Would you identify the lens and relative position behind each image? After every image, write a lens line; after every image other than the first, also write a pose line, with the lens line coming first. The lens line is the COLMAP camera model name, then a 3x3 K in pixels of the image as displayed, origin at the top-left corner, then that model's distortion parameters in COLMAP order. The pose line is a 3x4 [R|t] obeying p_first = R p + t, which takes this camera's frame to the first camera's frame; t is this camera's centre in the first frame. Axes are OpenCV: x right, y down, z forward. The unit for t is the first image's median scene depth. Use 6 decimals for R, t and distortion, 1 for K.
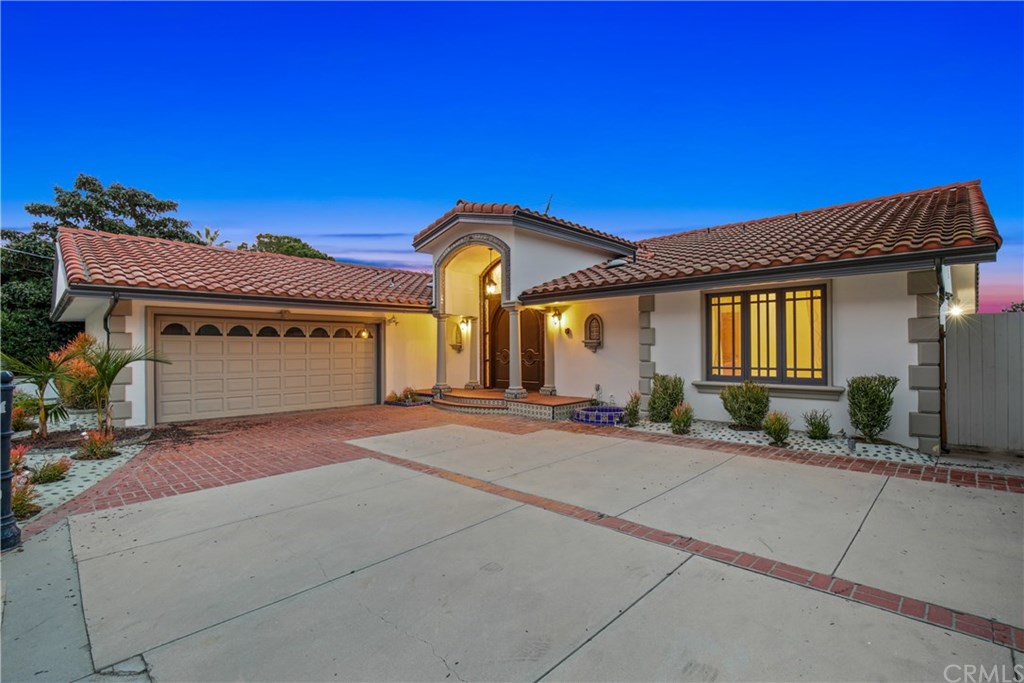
lens RADIAL K [[479.0, 0, 518.1], [0, 479.0, 345.5], [0, 0, 1]] dist [-0.030689, -0.000026]
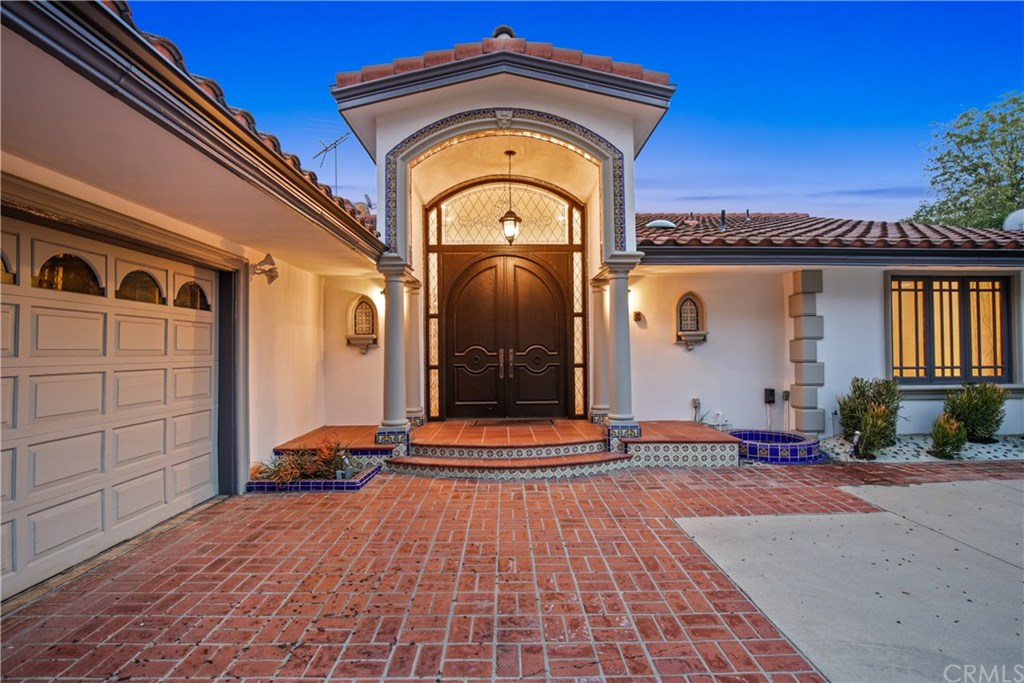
lens RADIAL K [[467.3, 0, 517.5], [0, 467.3, 346.9], [0, 0, 1]] dist [-0.031333, 0.000251]
pose [[0.705205, 0.009474, 0.708941, -0.532634], [-0.003619, 0.999946, -0.009762, 0.018855], [-0.708995, 0.004319, 0.705201, 0.827348]]
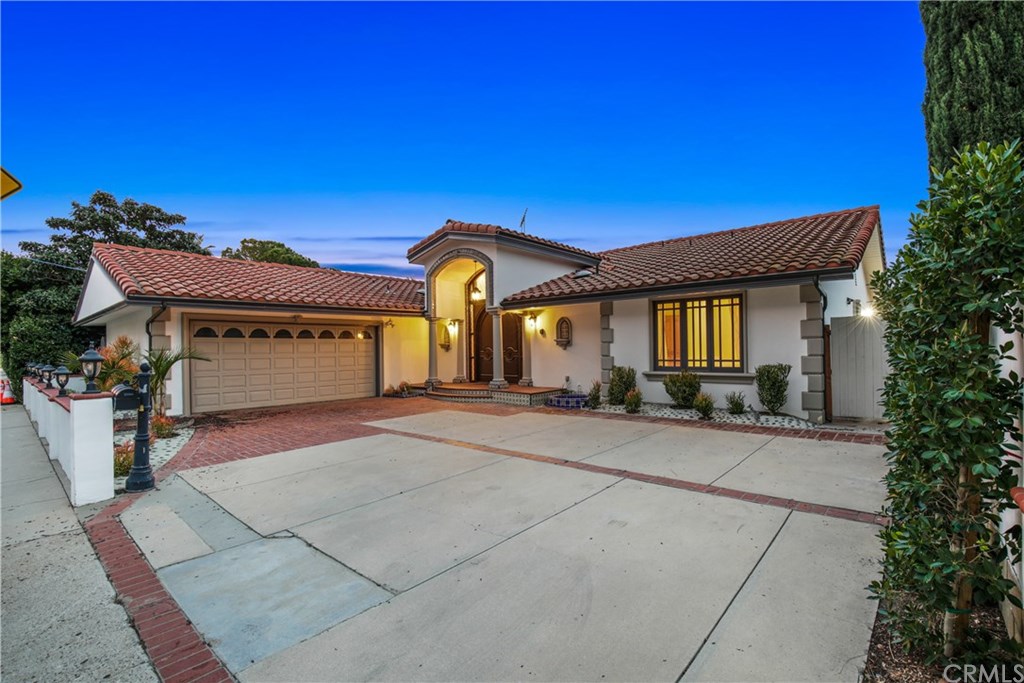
lens RADIAL K [[467.3, 0, 517.5], [0, 467.3, 346.9], [0, 0, 1]] dist [-0.031333, 0.000251]
pose [[0.998707, -0.008240, 0.050157, -0.017909], [0.008097, 0.999963, 0.003068, 0.004279], [-0.050180, -0.002658, 0.998737, -0.177513]]
